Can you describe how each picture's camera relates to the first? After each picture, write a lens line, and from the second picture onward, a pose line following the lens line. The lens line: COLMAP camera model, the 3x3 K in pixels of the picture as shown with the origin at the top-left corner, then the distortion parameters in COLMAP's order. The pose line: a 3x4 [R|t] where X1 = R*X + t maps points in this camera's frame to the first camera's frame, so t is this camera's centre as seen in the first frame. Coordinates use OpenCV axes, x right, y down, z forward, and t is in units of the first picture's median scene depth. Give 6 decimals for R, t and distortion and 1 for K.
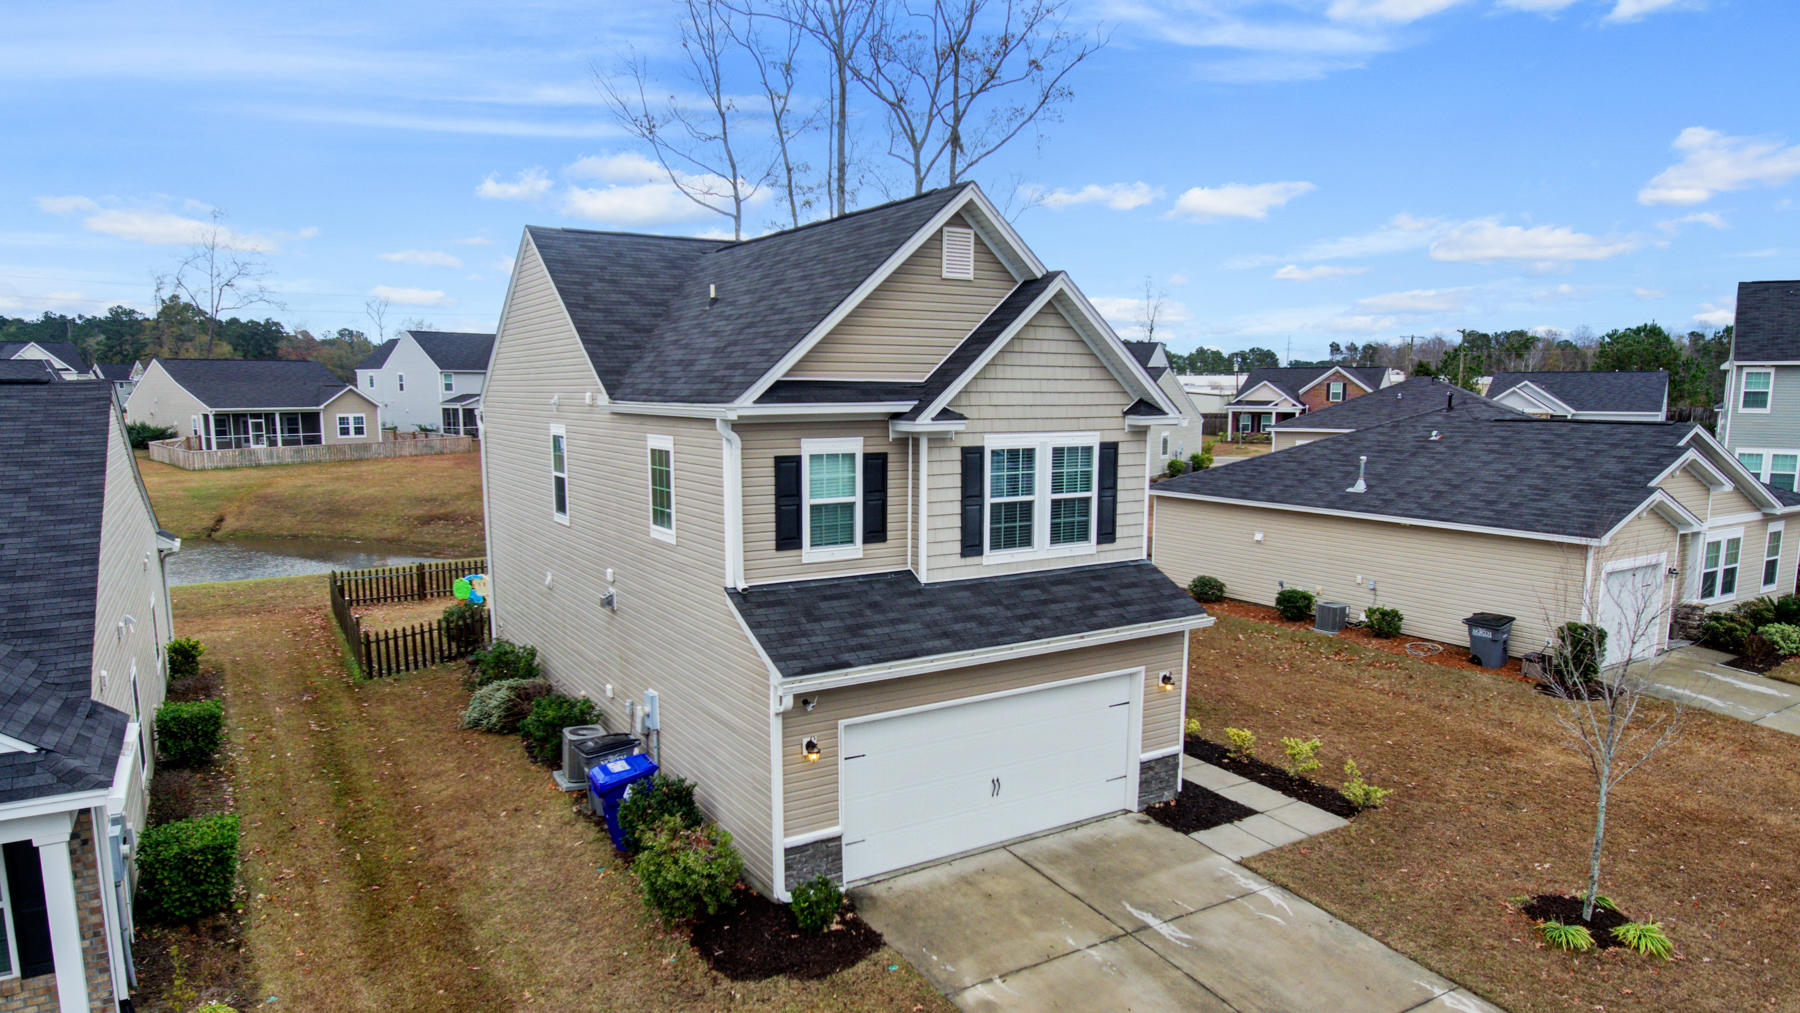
lens RADIAL K [[1095.8, 0, 893.8], [0, 1095.8, 595.5], [0, 0, 1]] dist [-0.019520, 0.001423]
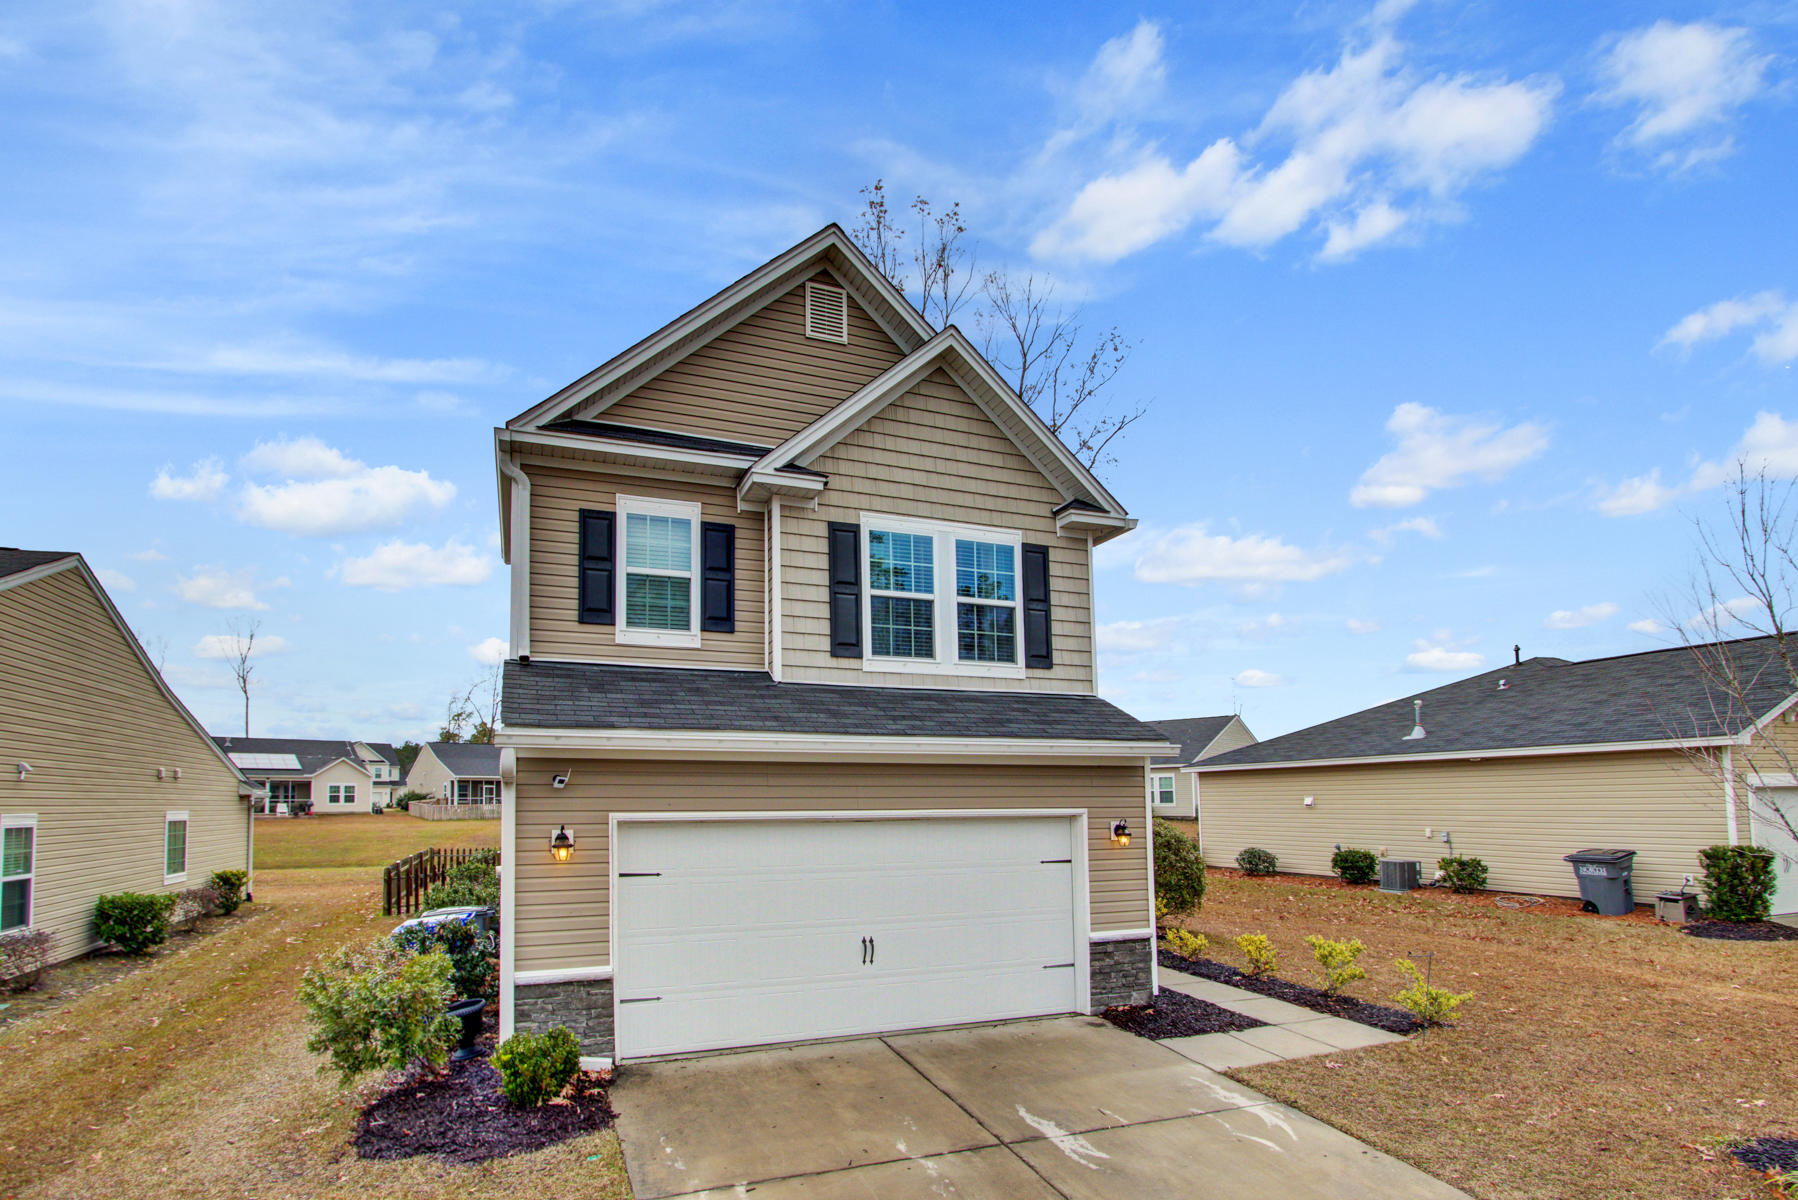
lens RADIAL K [[893.9, 0, 854.7], [0, 893.9, 750.5], [0, 0, 1]] dist [-0.020700, -0.000560]
pose [[0.981174, -0.020248, -0.192063, 0.197119], [-0.026390, 0.971104, -0.237194, 0.181861], [0.191316, 0.237797, 0.952287, 0.383533]]
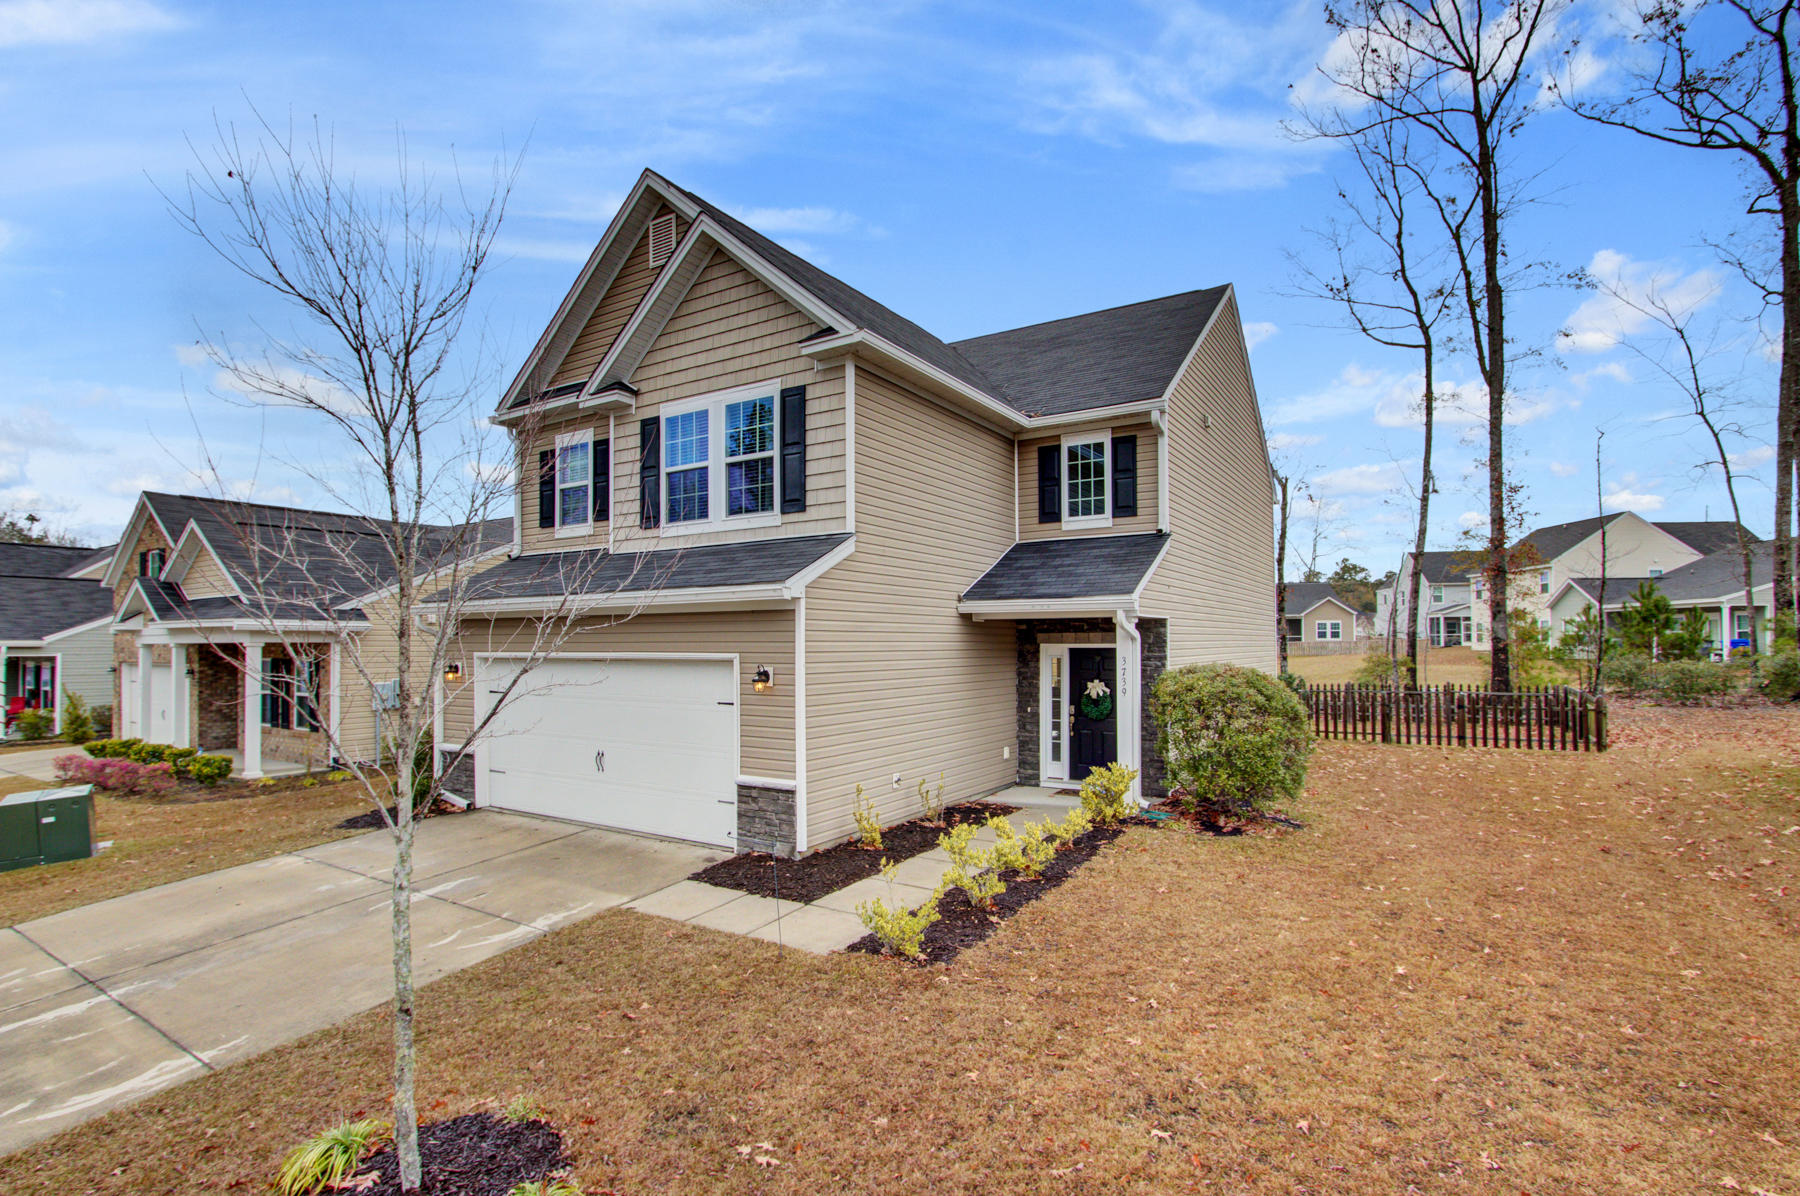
lens RADIAL K [[882.3, 0, 881.3], [0, 882.3, 640.4], [0, 0, 1]] dist [-0.016123, 0.002736]
pose [[0.416529, -0.010988, -0.909056, 0.858224], [-0.164556, 0.982499, -0.087275, 0.096286], [0.894106, 0.185943, 0.407431, 0.861015]]
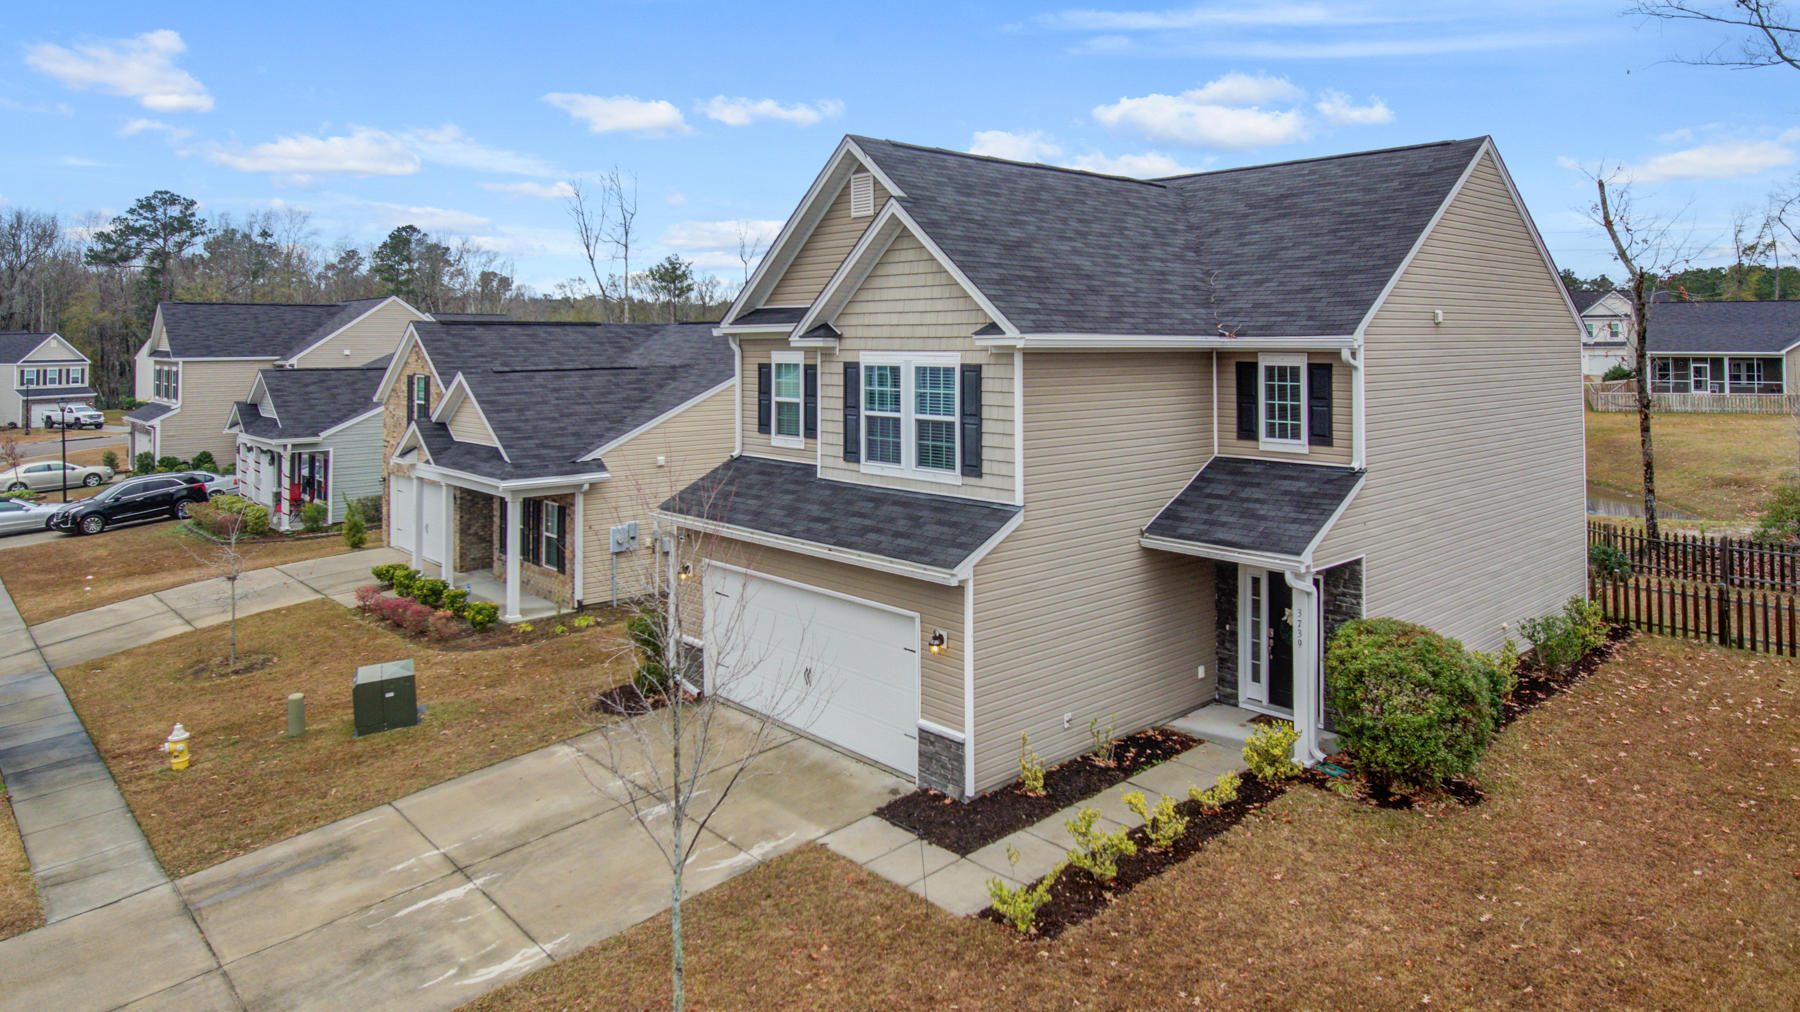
lens RADIAL K [[1149.1, 0, 896.1], [0, 1149.1, 327.5], [0, 0, 1]] dist [-0.017002, 0.005528]
pose [[0.171827, -0.012815, -0.985044, 1.177754], [-0.180658, 0.982548, -0.044296, -0.121666], [0.968420, 0.185568, 0.166513, 0.808311]]
